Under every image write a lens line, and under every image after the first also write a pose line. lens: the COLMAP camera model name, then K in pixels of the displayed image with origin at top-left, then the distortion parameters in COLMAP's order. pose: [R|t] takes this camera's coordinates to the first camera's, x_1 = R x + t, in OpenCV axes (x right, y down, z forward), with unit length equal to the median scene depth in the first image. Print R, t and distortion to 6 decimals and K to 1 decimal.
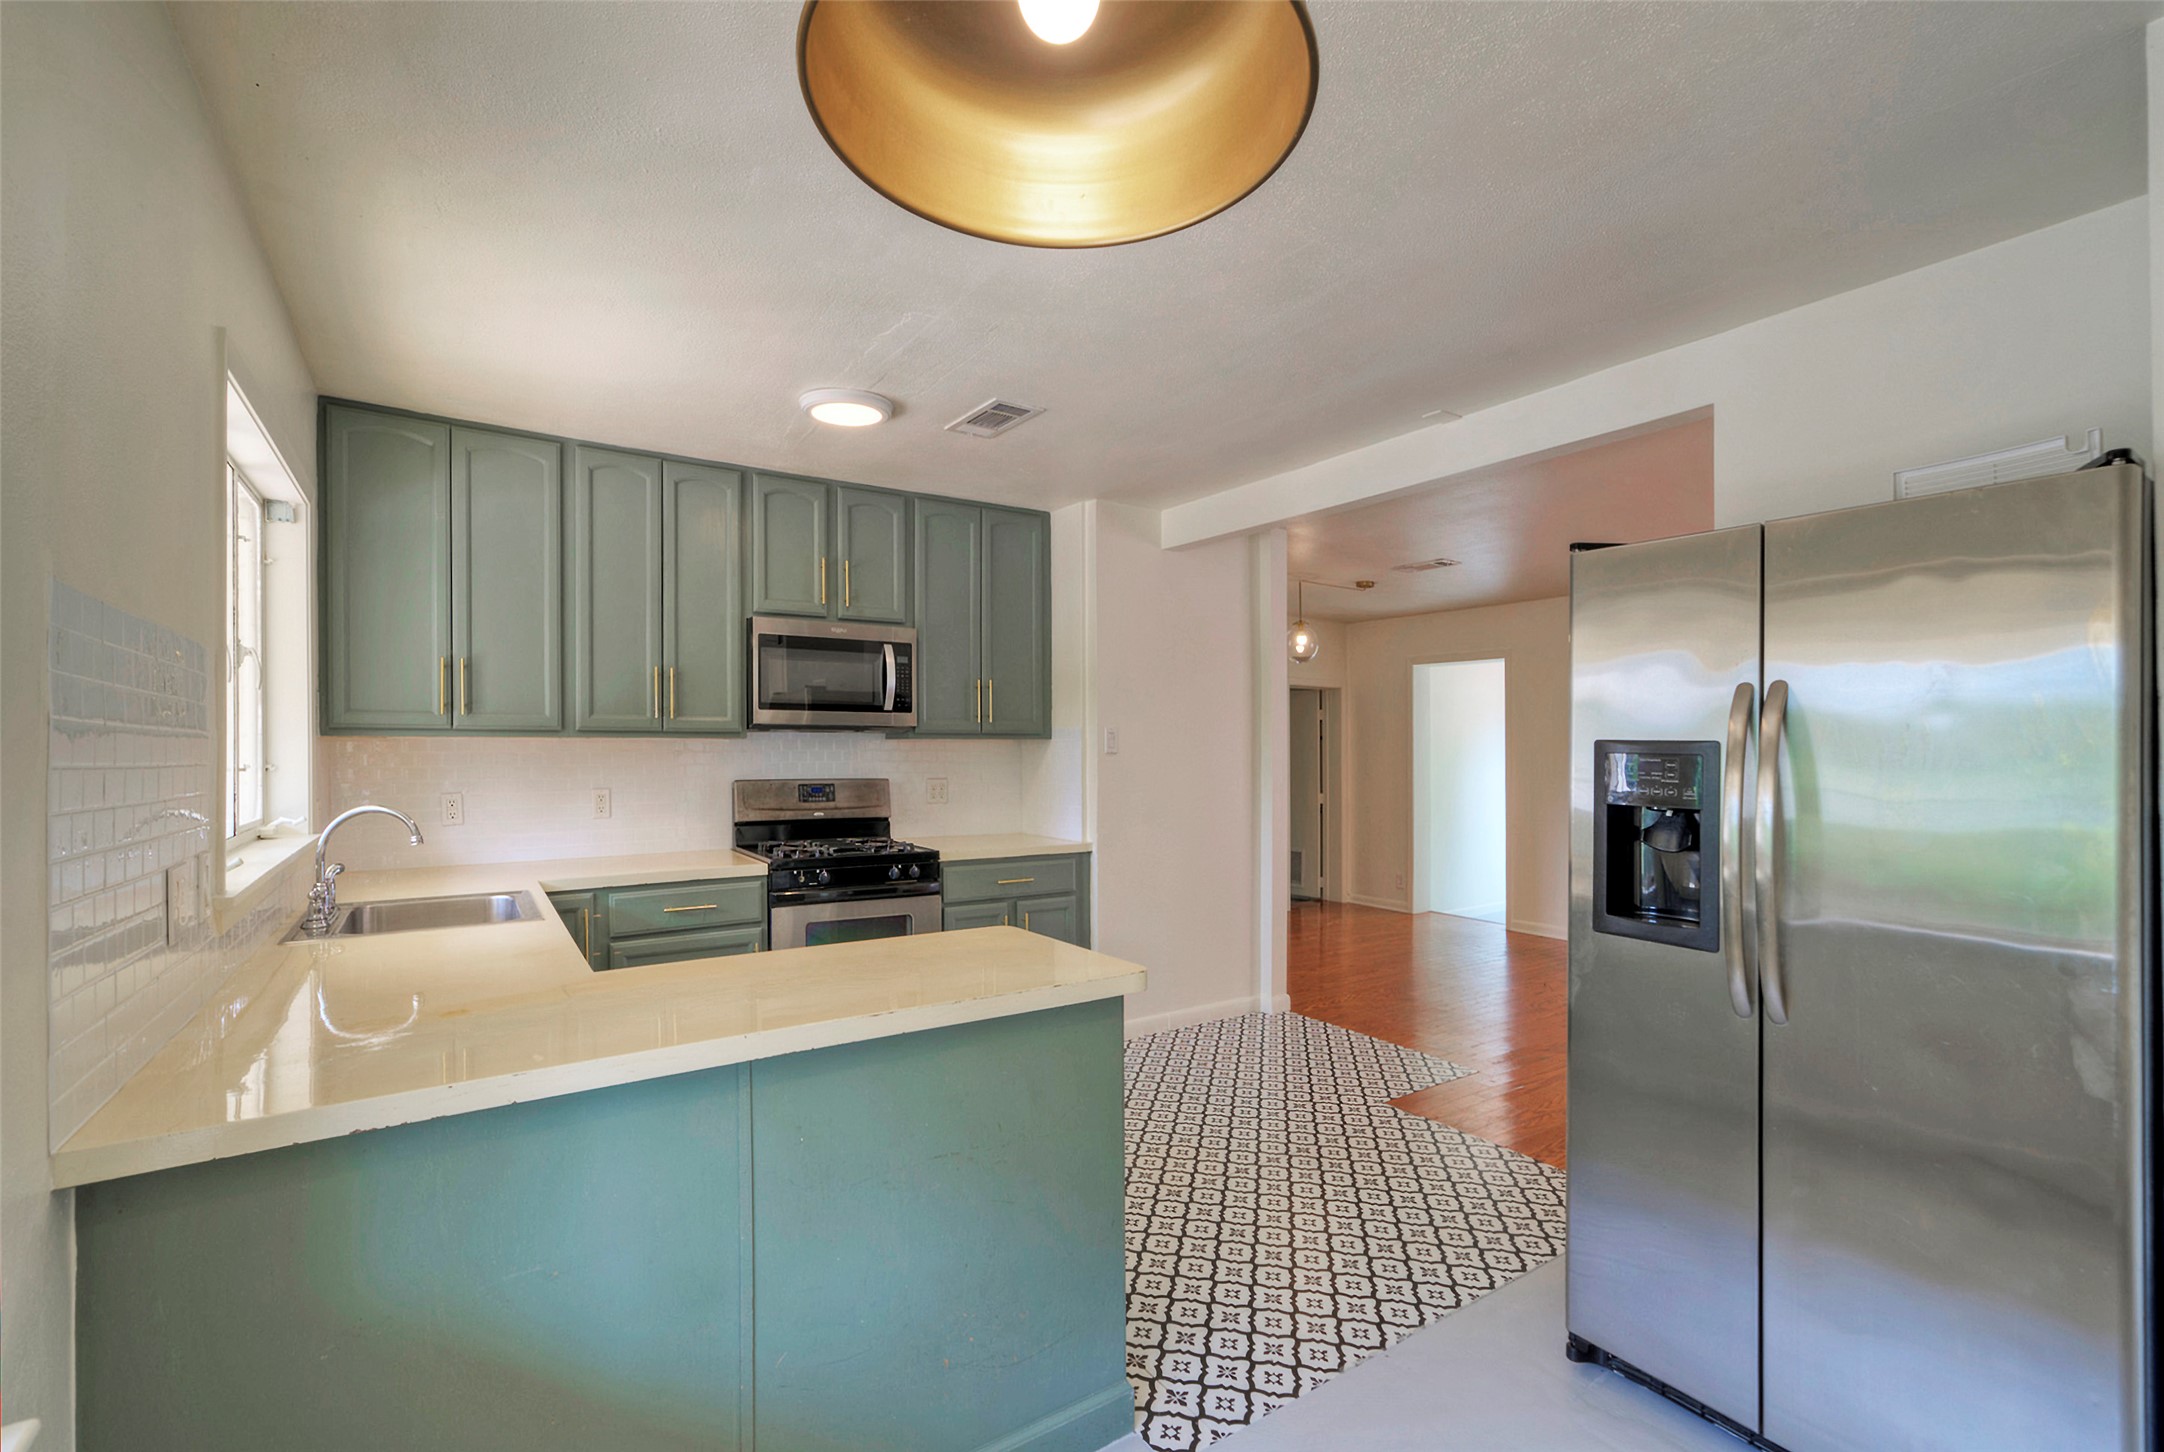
lens RADIAL K [[953.8, 0, 1071.4], [0, 953.8, 757.2], [0, 0, 1]] dist [-0.021649, 0.001993]
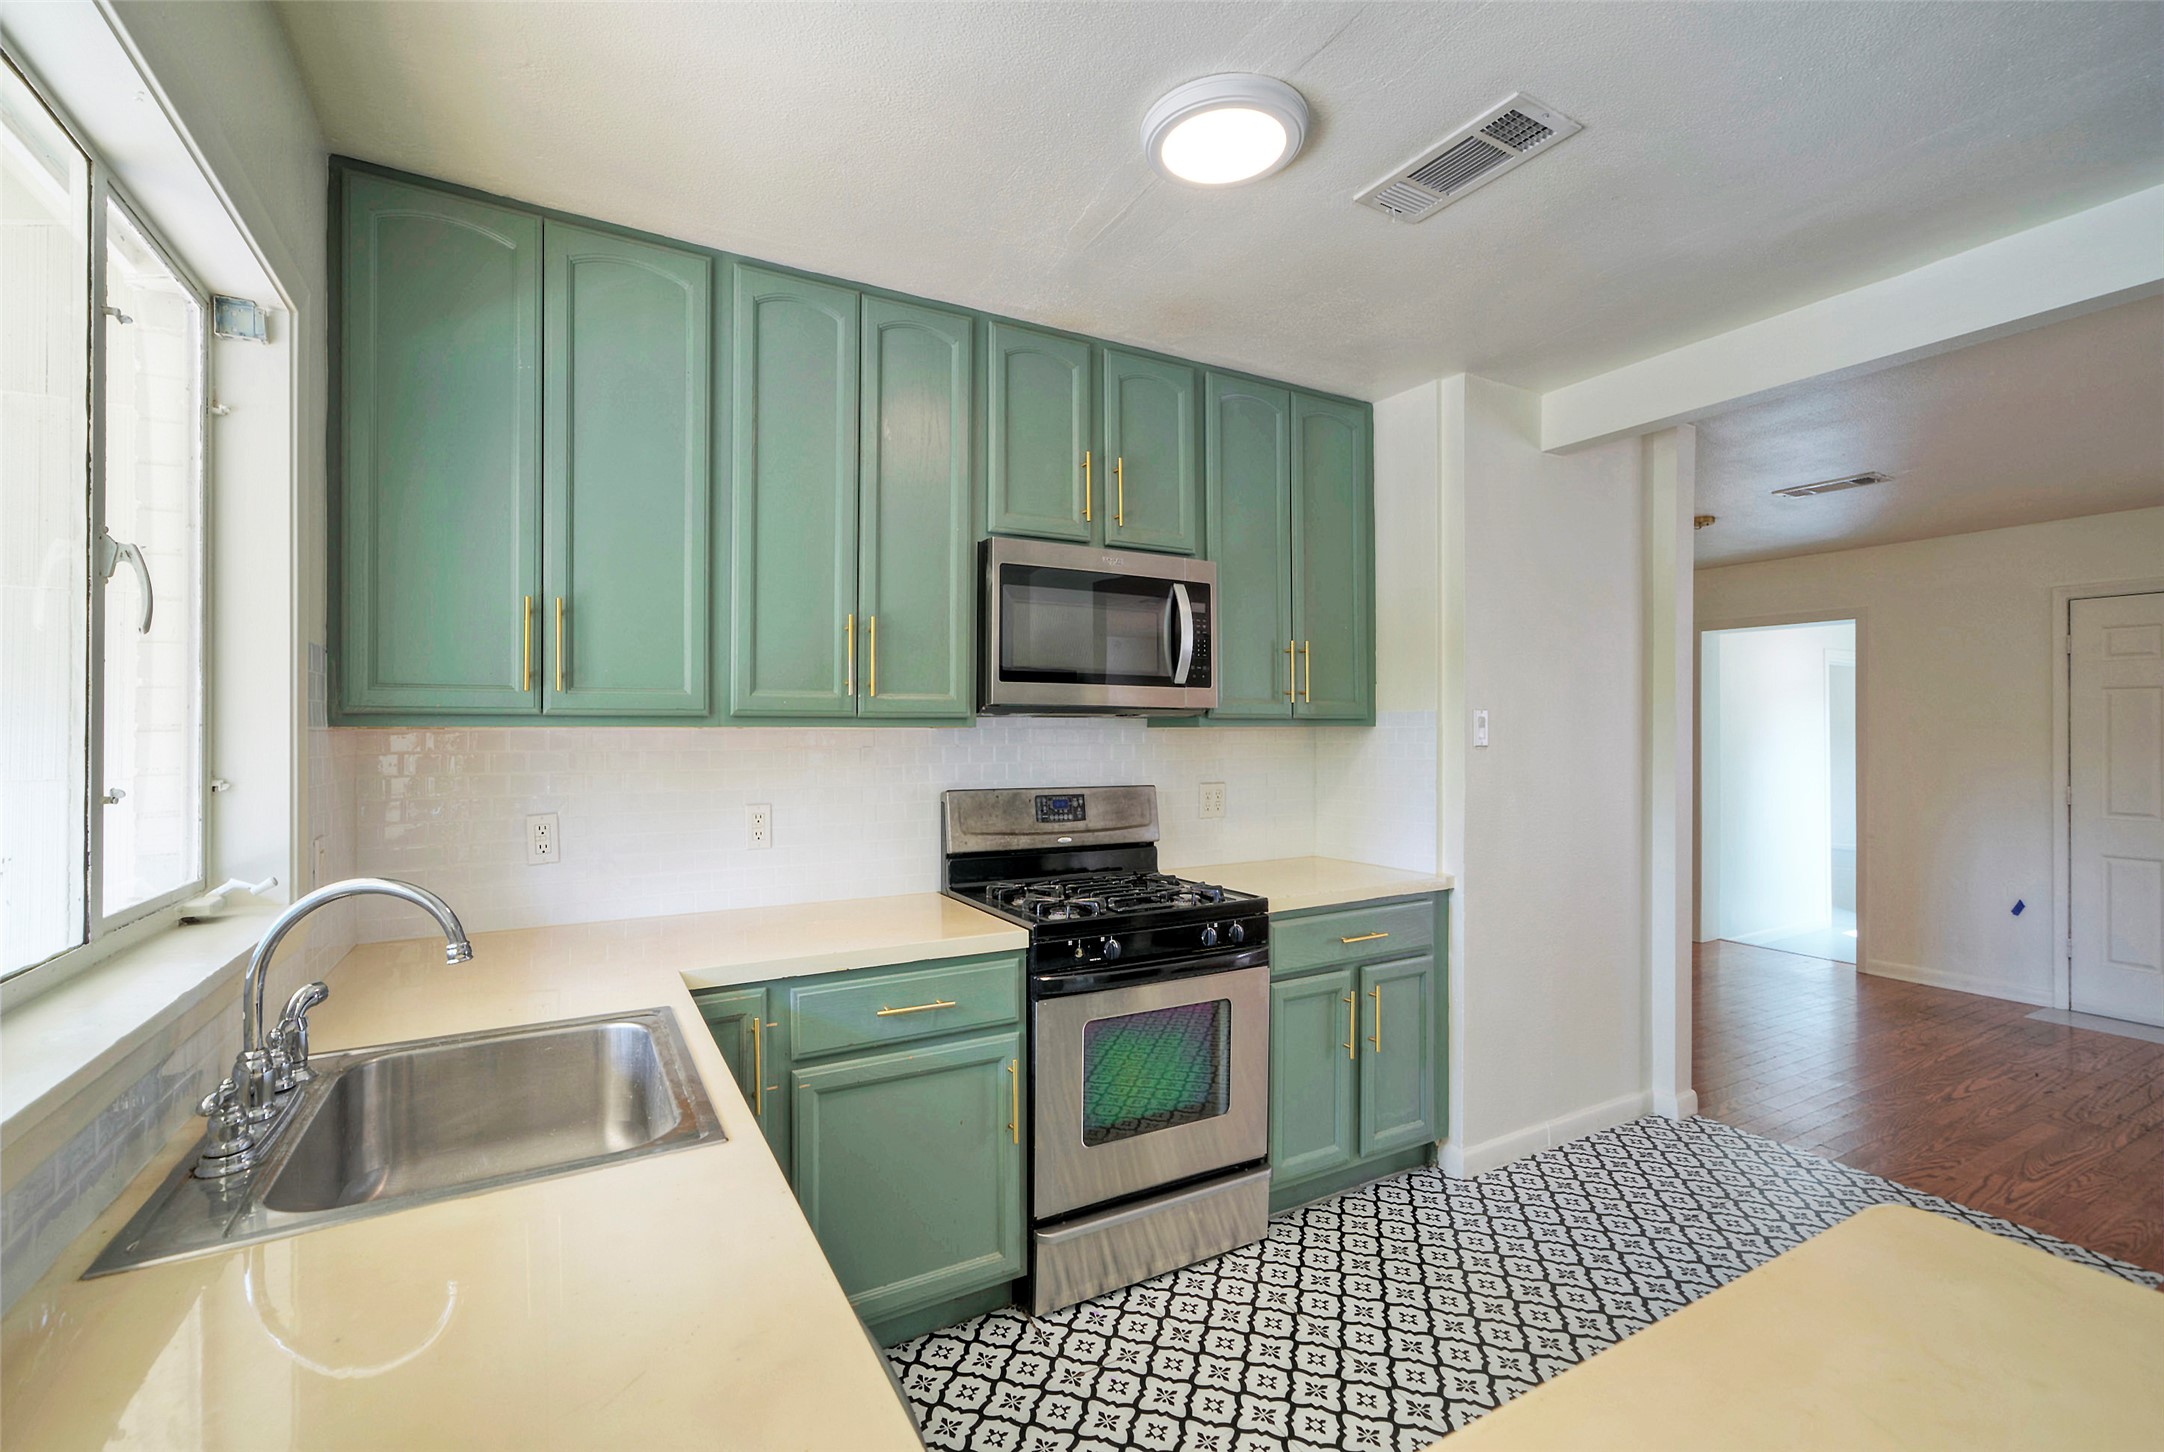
lens RADIAL K [[953.8, 0, 1073.1], [0, 953.8, 723.4], [0, 0, 1]] dist [-0.021649, 0.001993]
pose [[0.997656, -0.005175, -0.068239, -0.227463], [0.003580, 0.999718, -0.023483, -0.006831], [0.068341, 0.023184, 0.997393, 0.347722]]
